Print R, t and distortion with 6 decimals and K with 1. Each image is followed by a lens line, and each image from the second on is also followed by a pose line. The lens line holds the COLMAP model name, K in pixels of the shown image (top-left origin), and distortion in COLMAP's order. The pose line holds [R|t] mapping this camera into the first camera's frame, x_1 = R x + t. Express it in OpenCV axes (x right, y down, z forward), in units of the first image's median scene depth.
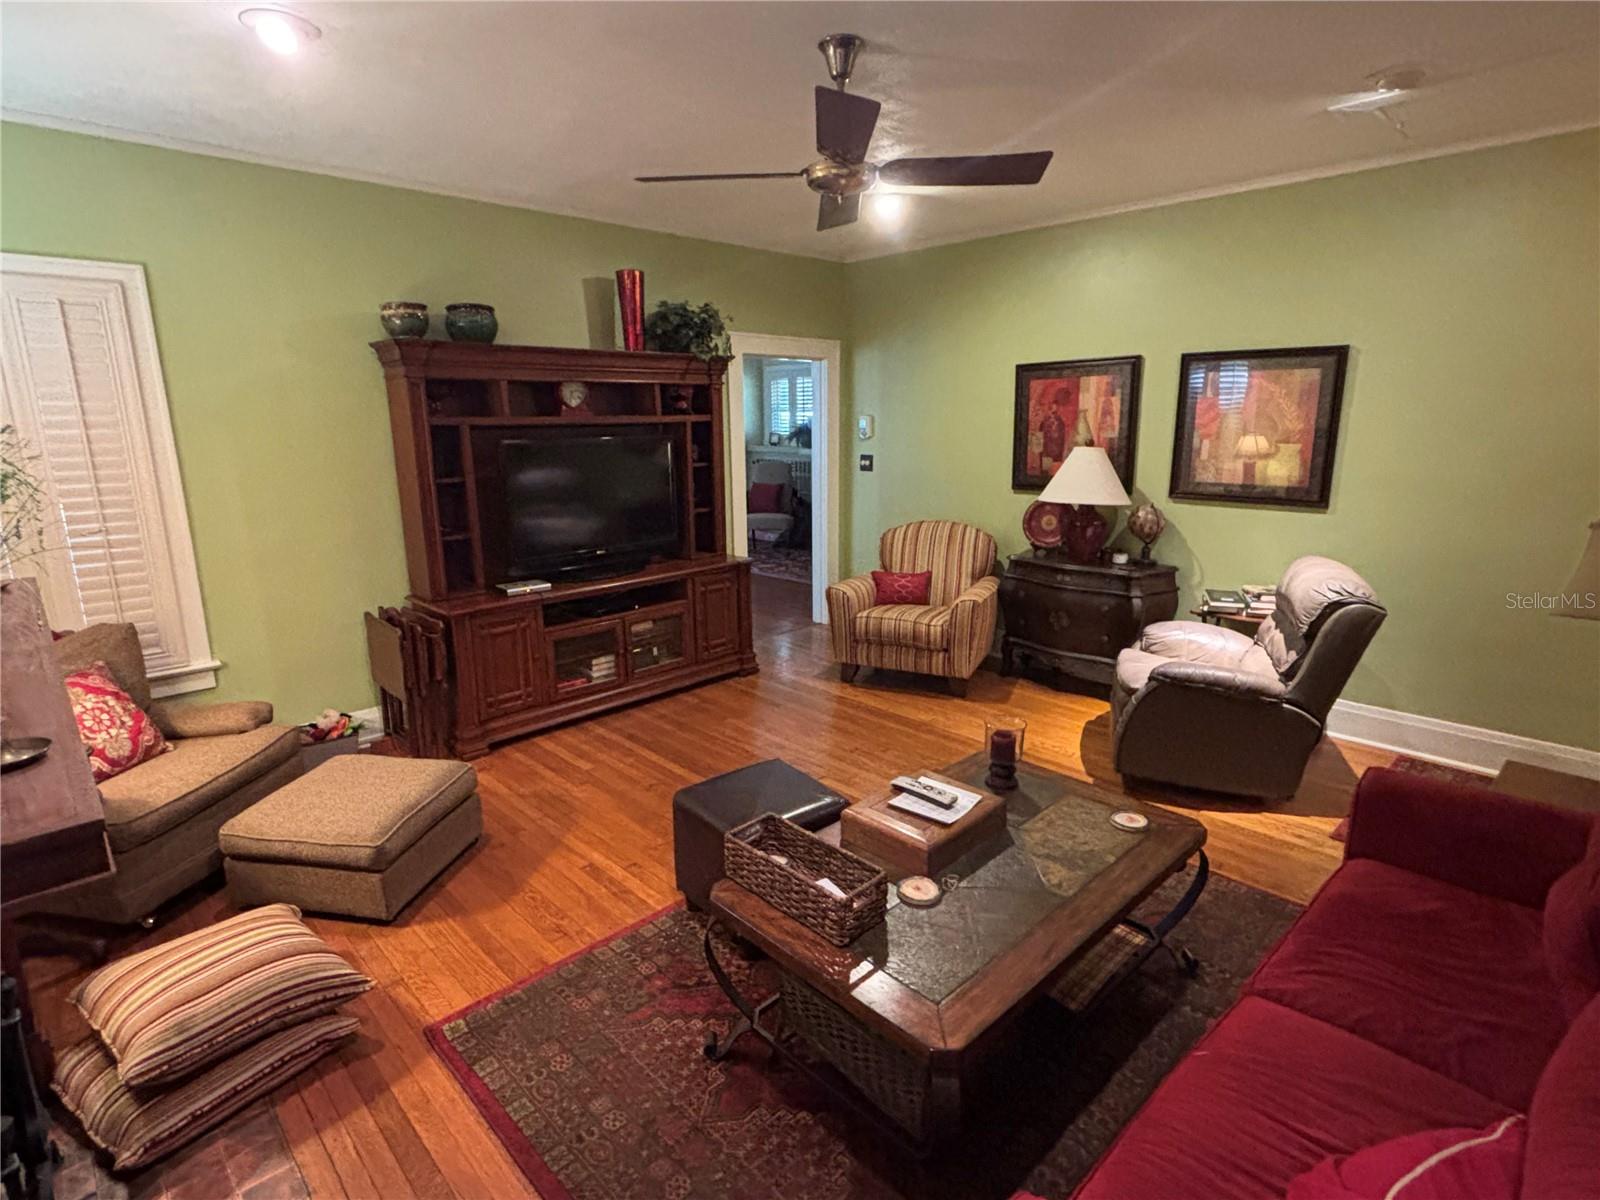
lens RADIAL K [[822.4, 0, 798.3], [0, 822.4, 597.0], [0, 0, 1]] dist [0.006236, -0.002635]
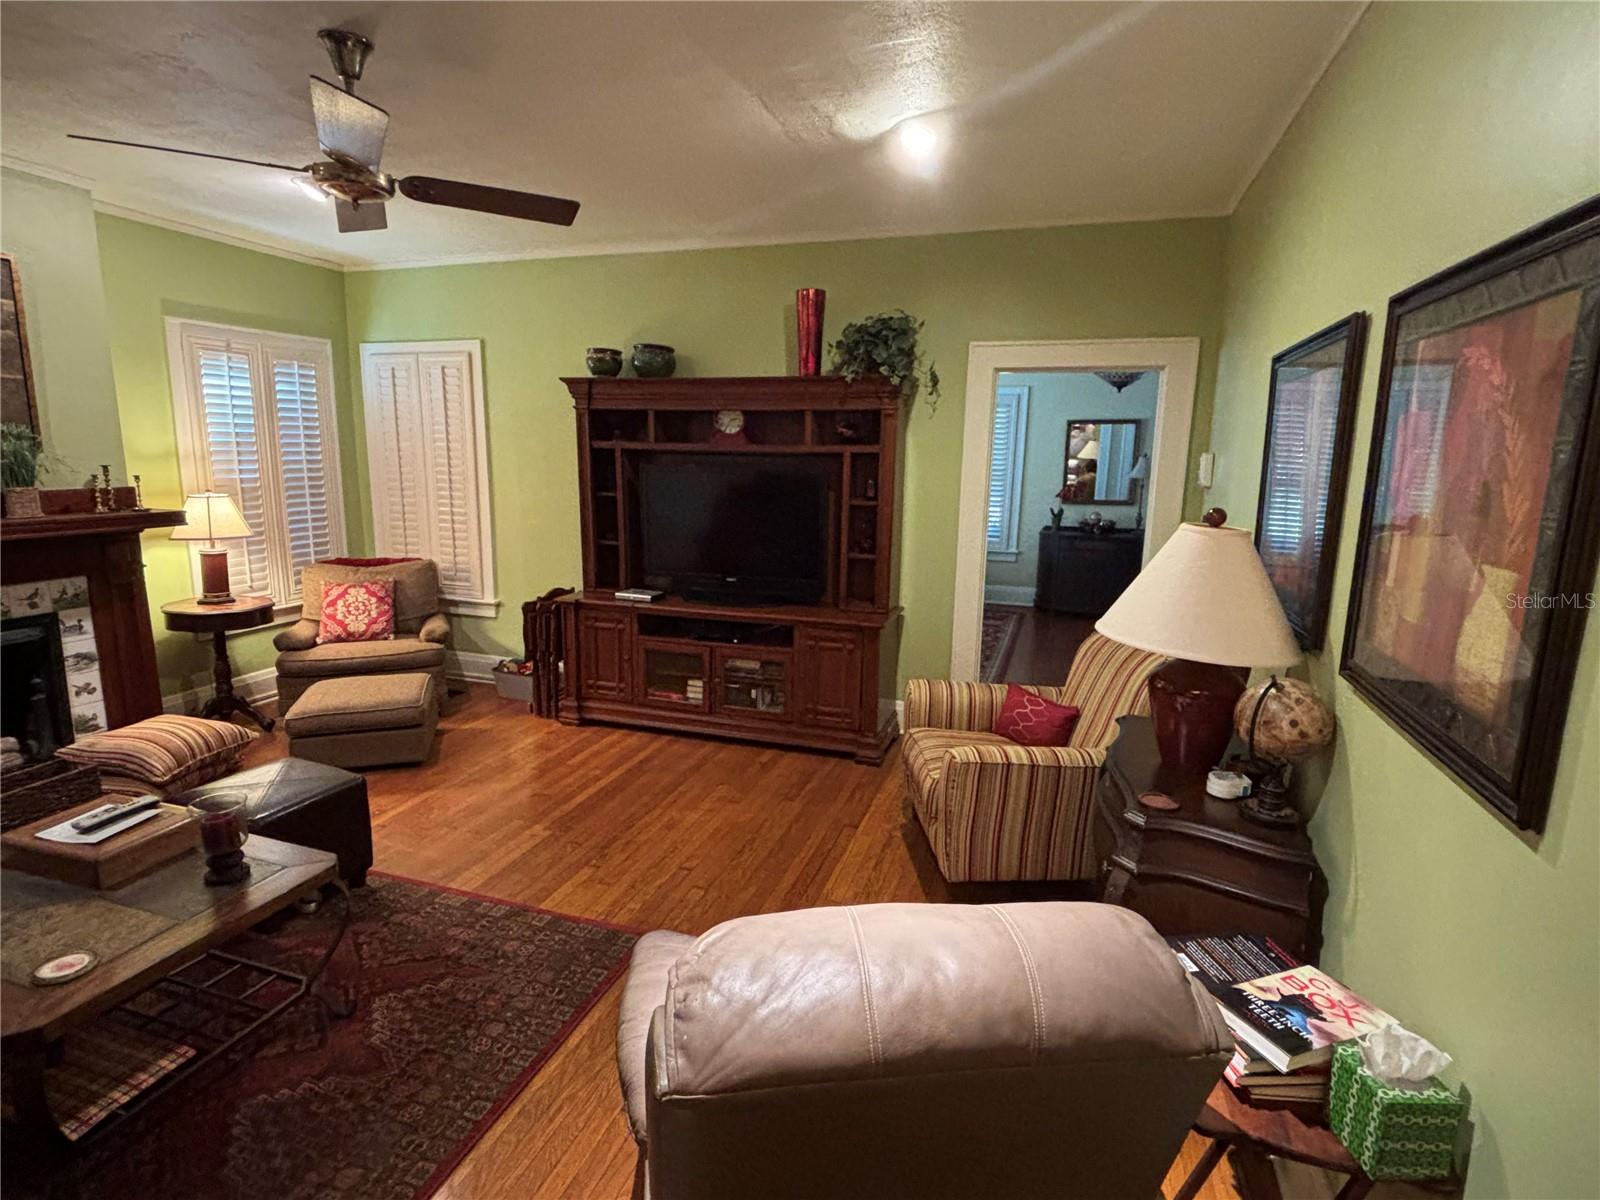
lens RADIAL K [[822.4, 0, 798.3], [0, 822.4, 597.0], [0, 0, 1]] dist [0.006236, -0.002635]
pose [[0.460614, 0.175244, -0.870129, 0.721682], [-0.215066, 0.973139, 0.082142, -0.144404], [0.861151, 0.149299, 0.485931, 0.641096]]
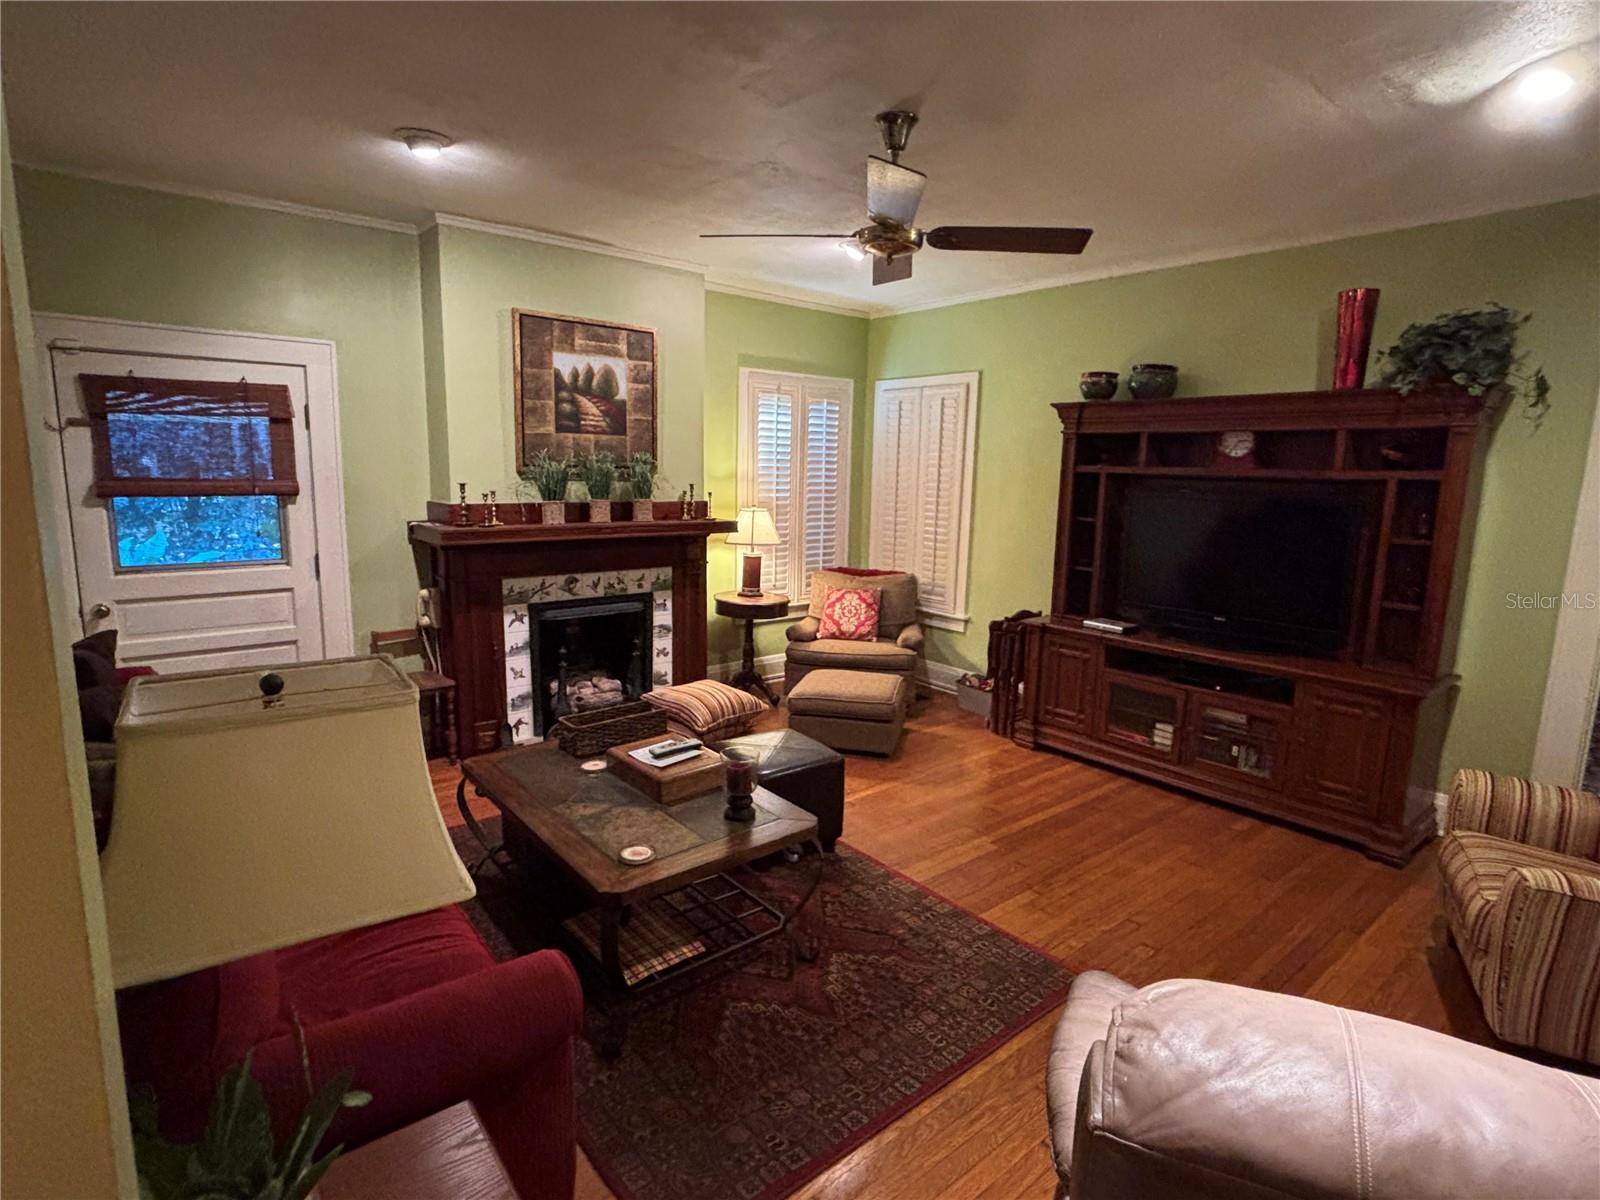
lens RADIAL K [[822.4, 0, 798.3], [0, 822.4, 597.0], [0, 0, 1]] dist [0.006236, -0.002635]
pose [[-0.082505, 0.167030, -0.982494, 0.728090], [-0.239332, 0.953684, 0.182230, -0.142580], [0.967426, 0.250177, -0.038708, 0.637381]]
